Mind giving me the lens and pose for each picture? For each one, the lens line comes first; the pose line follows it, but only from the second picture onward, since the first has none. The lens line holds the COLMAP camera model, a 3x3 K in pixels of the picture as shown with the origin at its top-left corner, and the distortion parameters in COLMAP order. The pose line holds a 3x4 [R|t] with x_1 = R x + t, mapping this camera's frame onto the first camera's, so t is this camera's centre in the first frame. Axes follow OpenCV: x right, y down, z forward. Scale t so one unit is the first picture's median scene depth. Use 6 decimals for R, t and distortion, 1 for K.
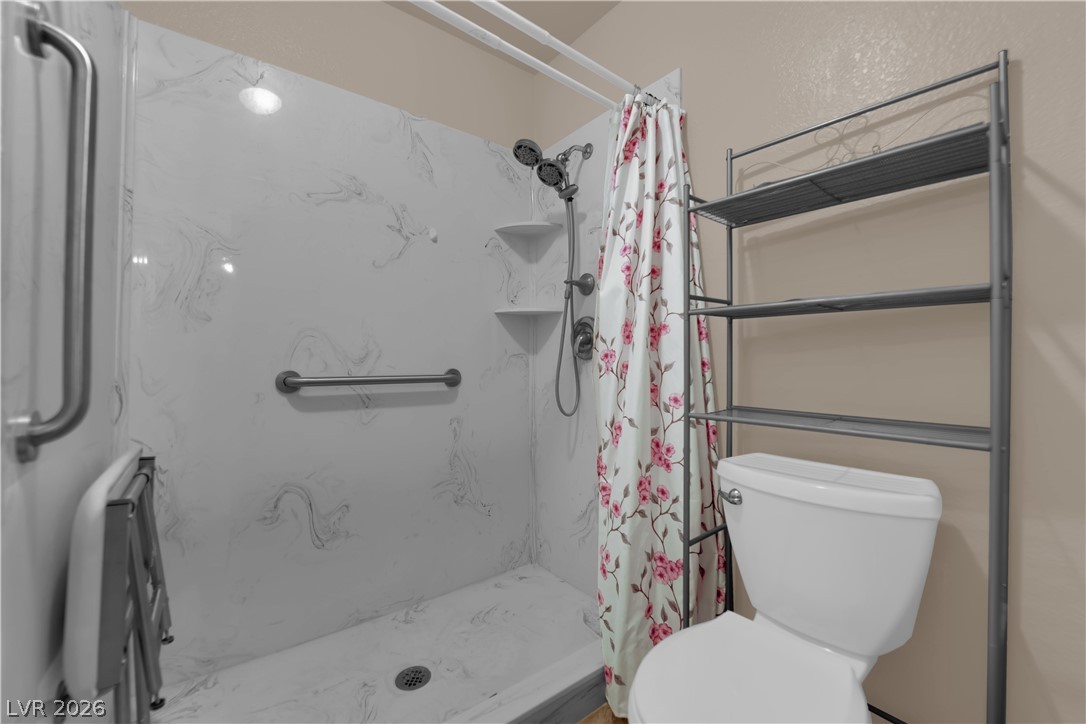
lens RADIAL K [[431.1, 0, 547.4], [0, 431.1, 356.7], [0, 0, 1]] dist [-0.021885, -0.000225]
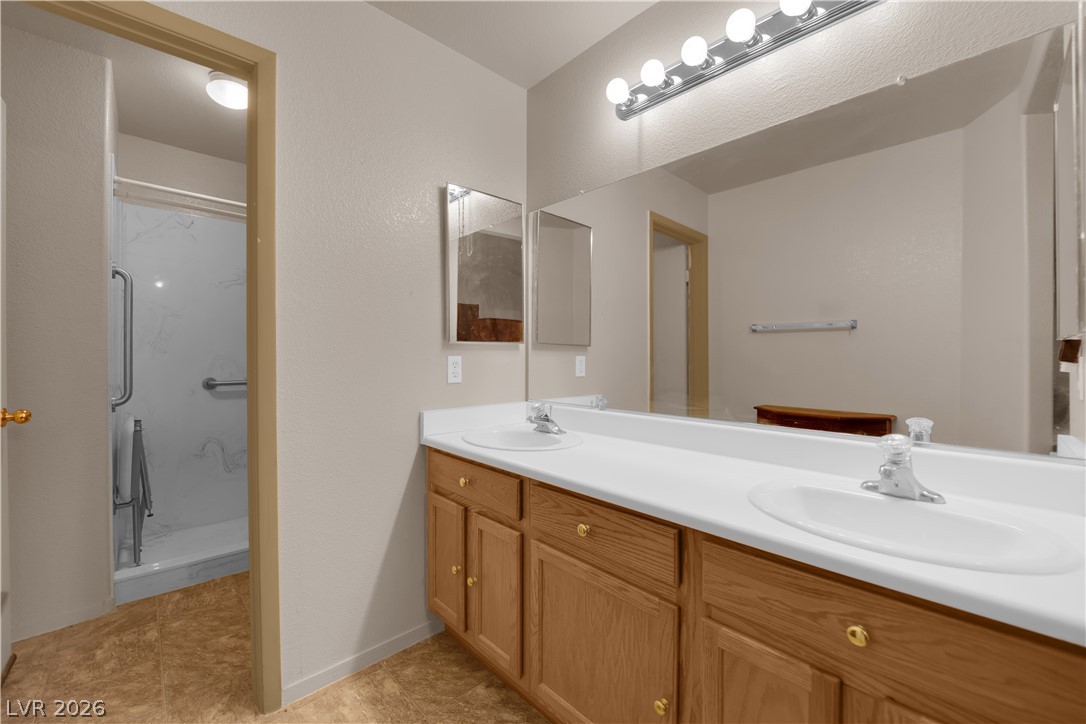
lens RADIAL K [[431.1, 0, 544.8], [0, 431.1, 356.8], [0, 0, 1]] dist [-0.021885, -0.000225]
pose [[0.994283, -0.006005, 0.106610, 0.742918], [0.004768, 0.999918, 0.011851, -0.083329], [-0.106673, -0.011275, 0.994230, -1.139958]]
